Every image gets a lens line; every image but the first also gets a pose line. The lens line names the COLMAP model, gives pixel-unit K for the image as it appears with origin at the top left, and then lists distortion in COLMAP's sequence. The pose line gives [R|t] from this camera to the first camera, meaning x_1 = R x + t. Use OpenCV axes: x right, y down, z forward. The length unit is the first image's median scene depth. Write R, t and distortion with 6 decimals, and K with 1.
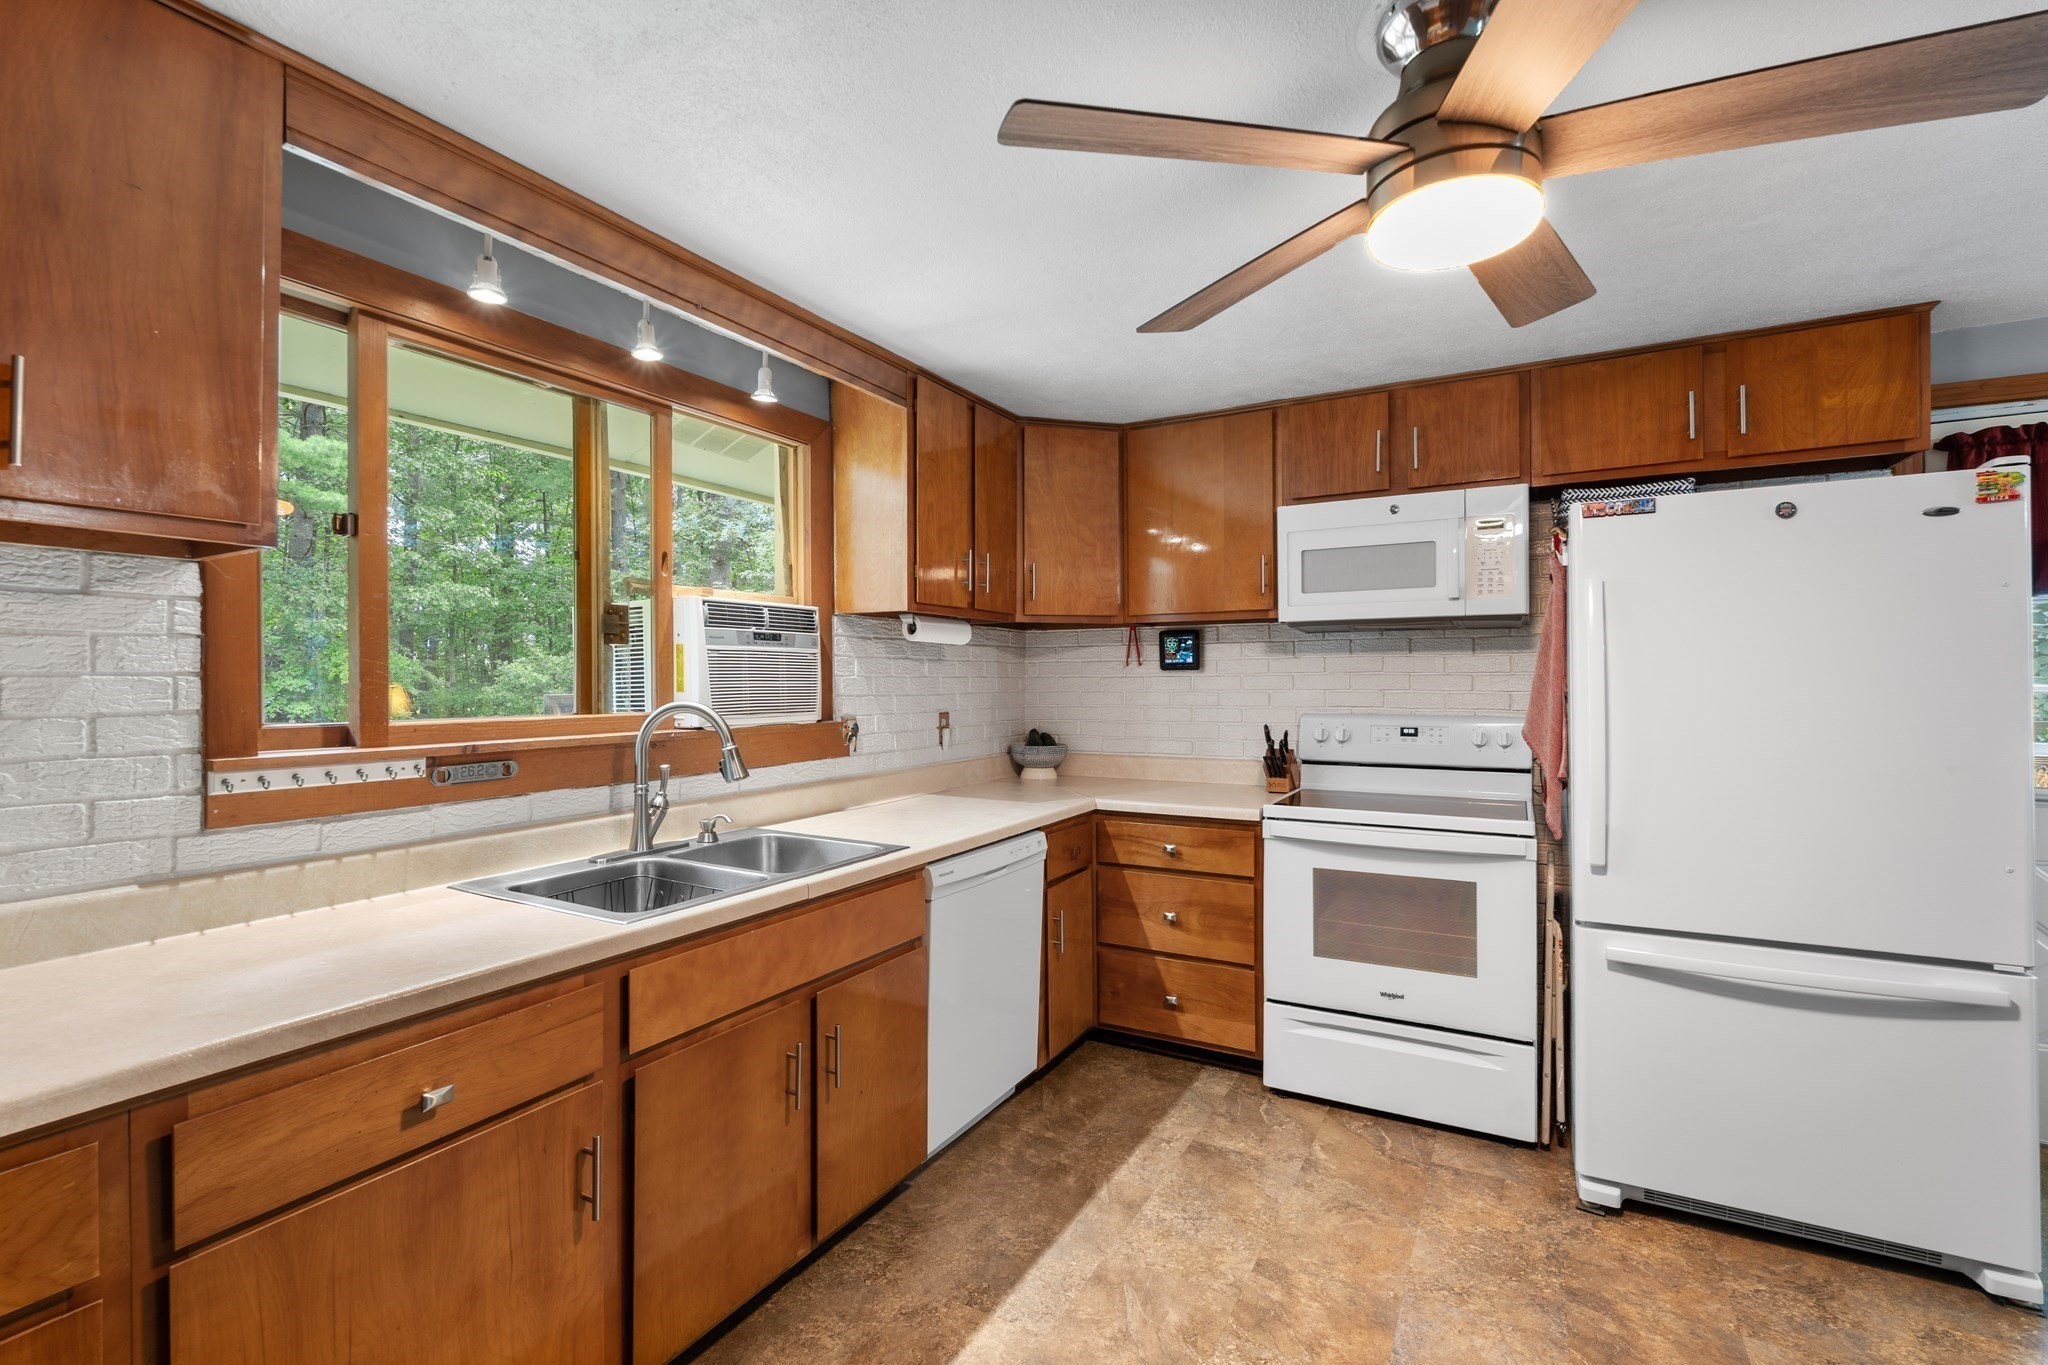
lens RADIAL K [[908.6, 0, 1020.3], [0, 908.6, 681.2], [0, 0, 1]] dist [-0.000921, 0.000322]
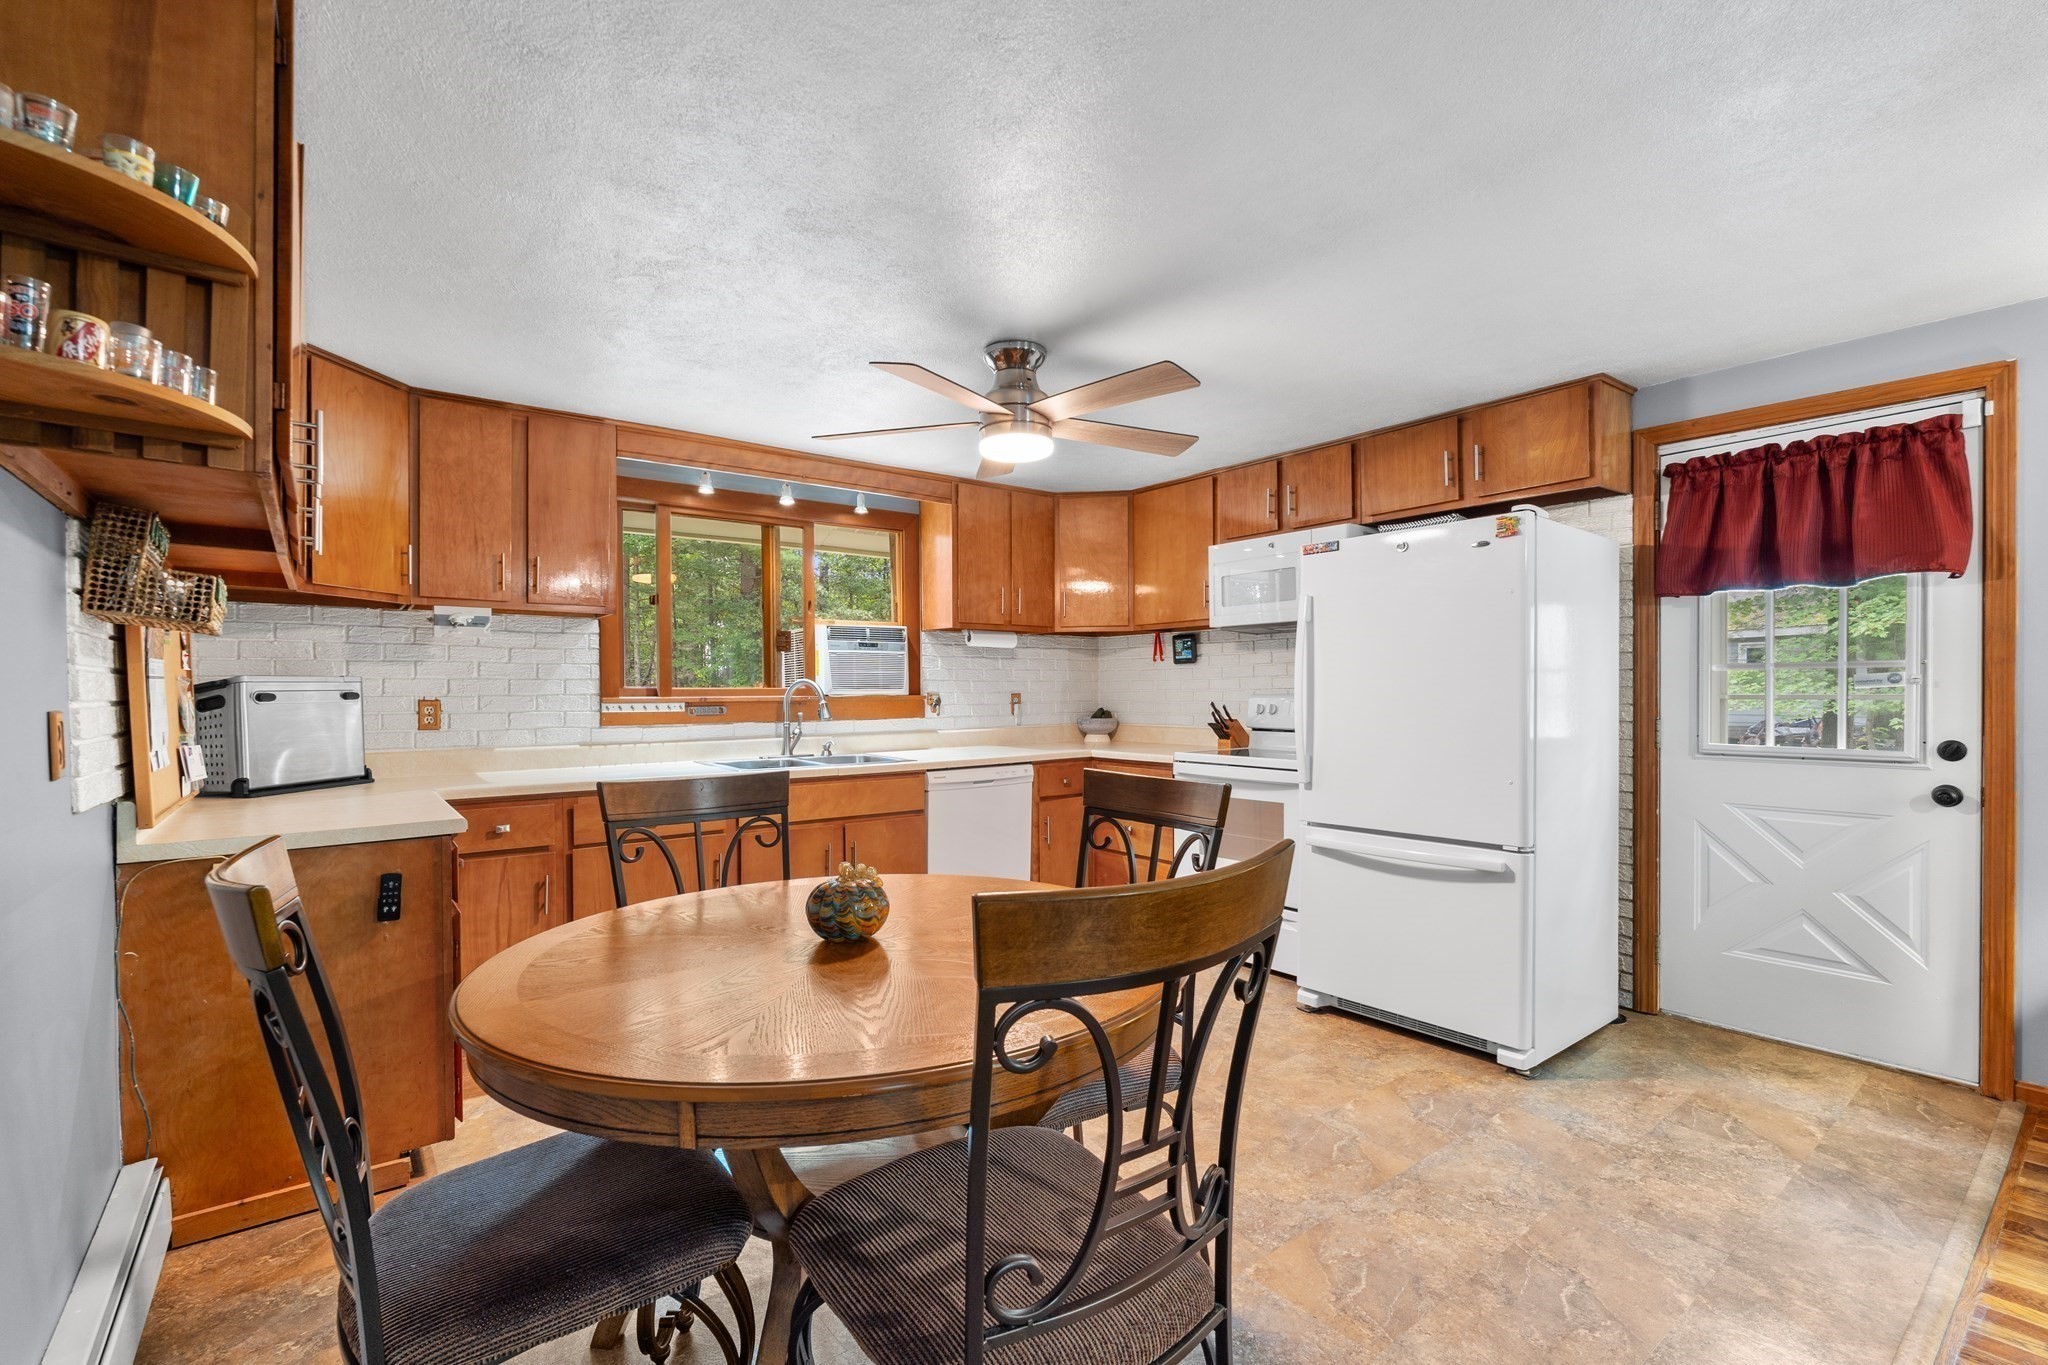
lens RADIAL K [[905.7, 0, 1016.7], [0, 905.7, 700.5], [0, 0, 1]] dist [-0.001488, 0.000016]
pose [[0.920899, 0.003019, -0.389789, 0.669891], [0.001386, 0.999938, 0.011020, 0.039796], [0.389798, -0.010688, 0.920838, -0.504299]]
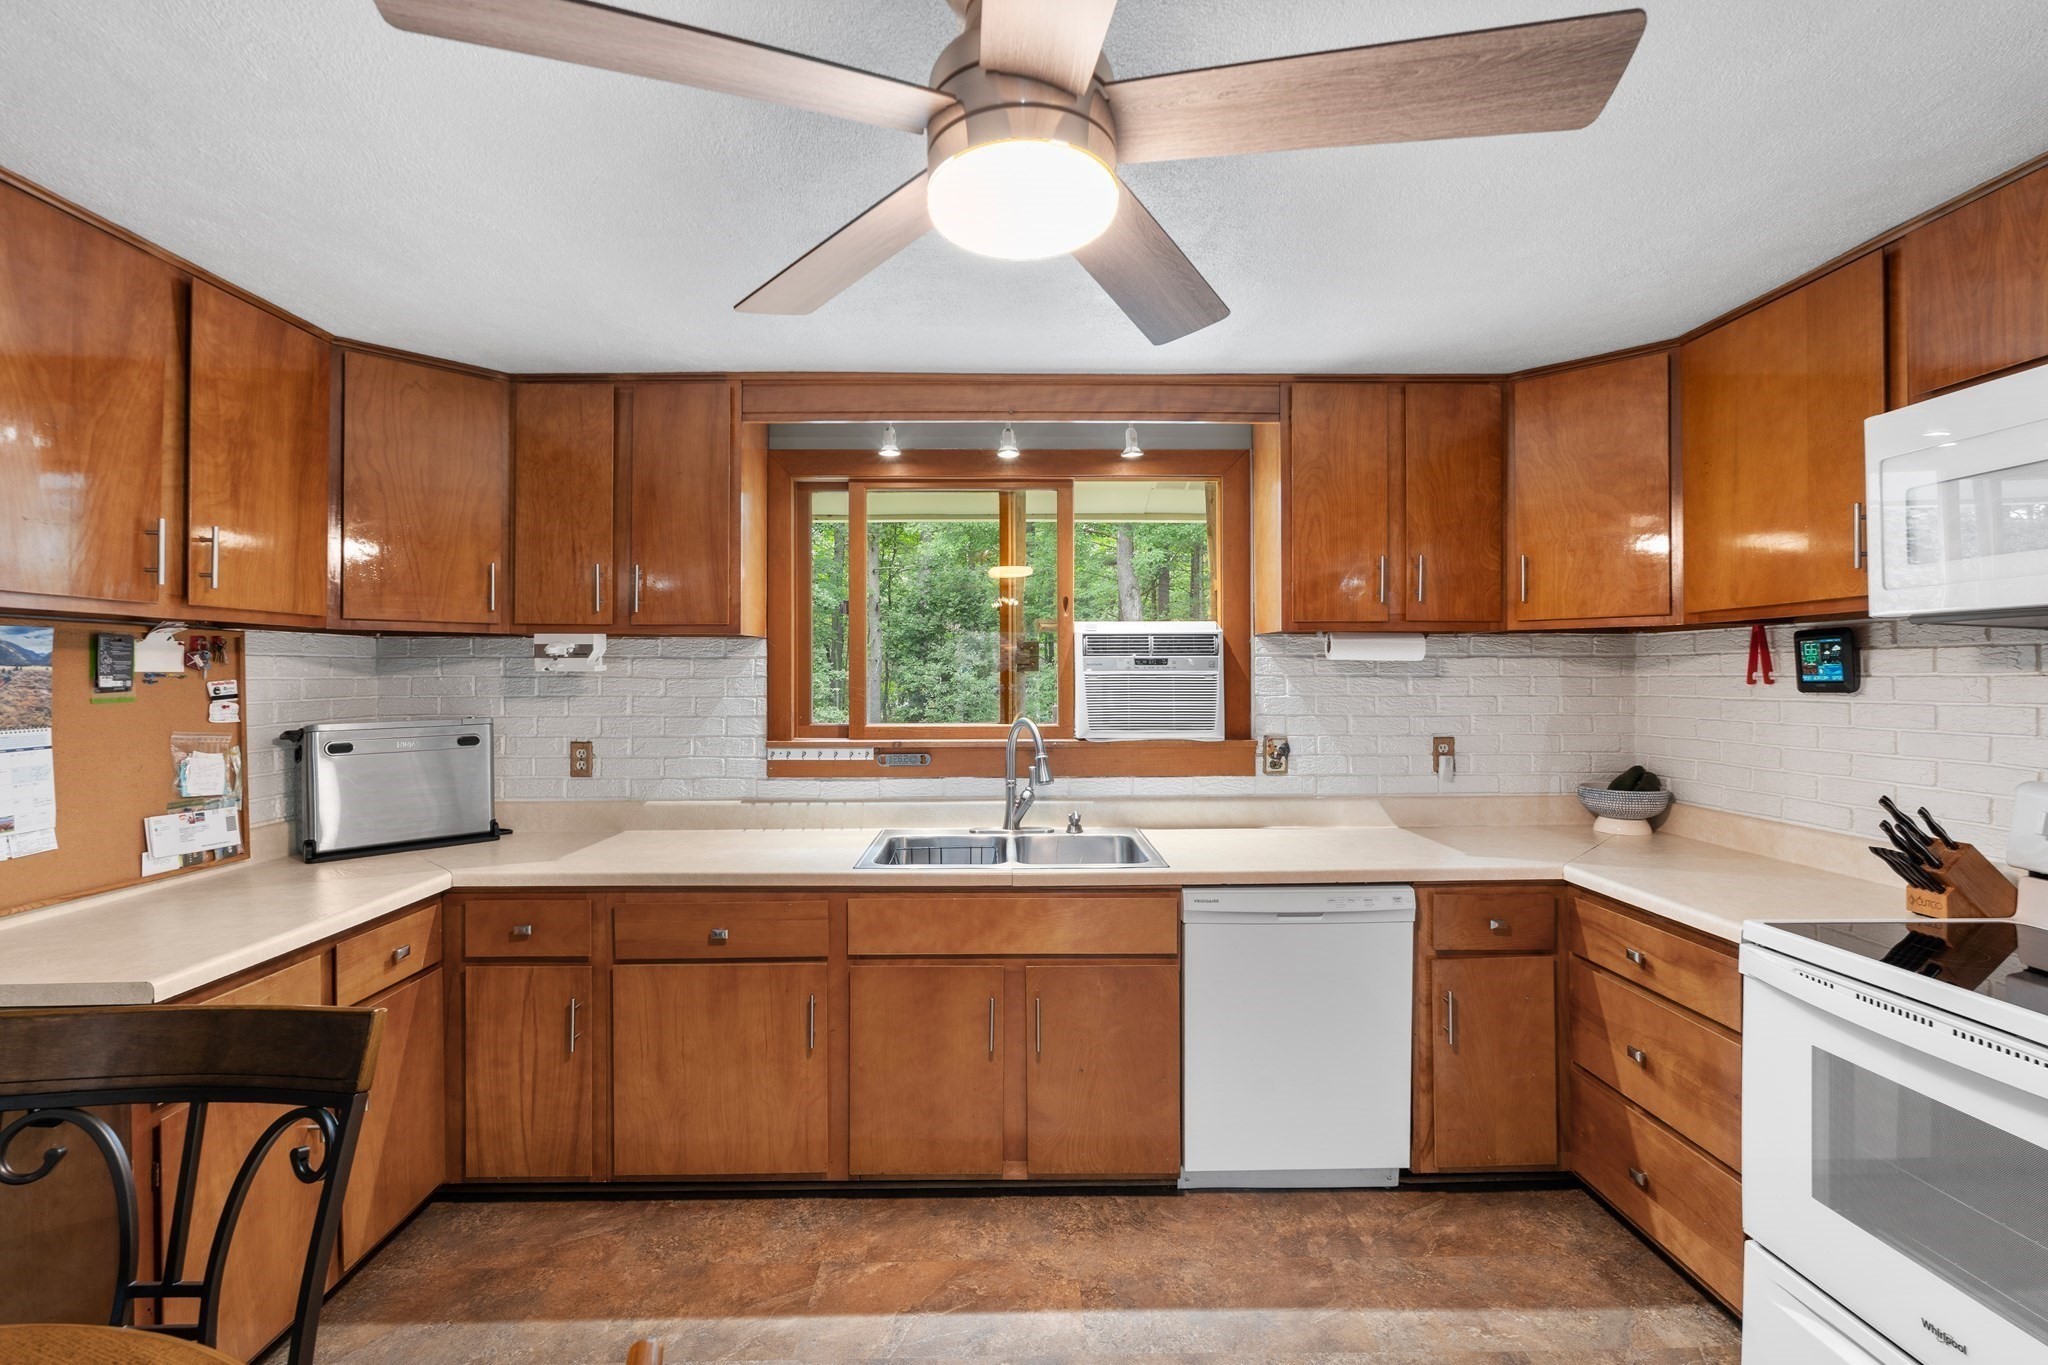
lens RADIAL K [[903.7, 0, 1018.5], [0, 903.7, 673.7], [0, 0, 1]] dist [-0.004705, 0.000075]
pose [[0.504973, 0.002645, -0.863131, 0.606602], [-0.001254, 0.999996, 0.002331, -0.036534], [0.863134, -0.000094, 0.504975, 0.290939]]
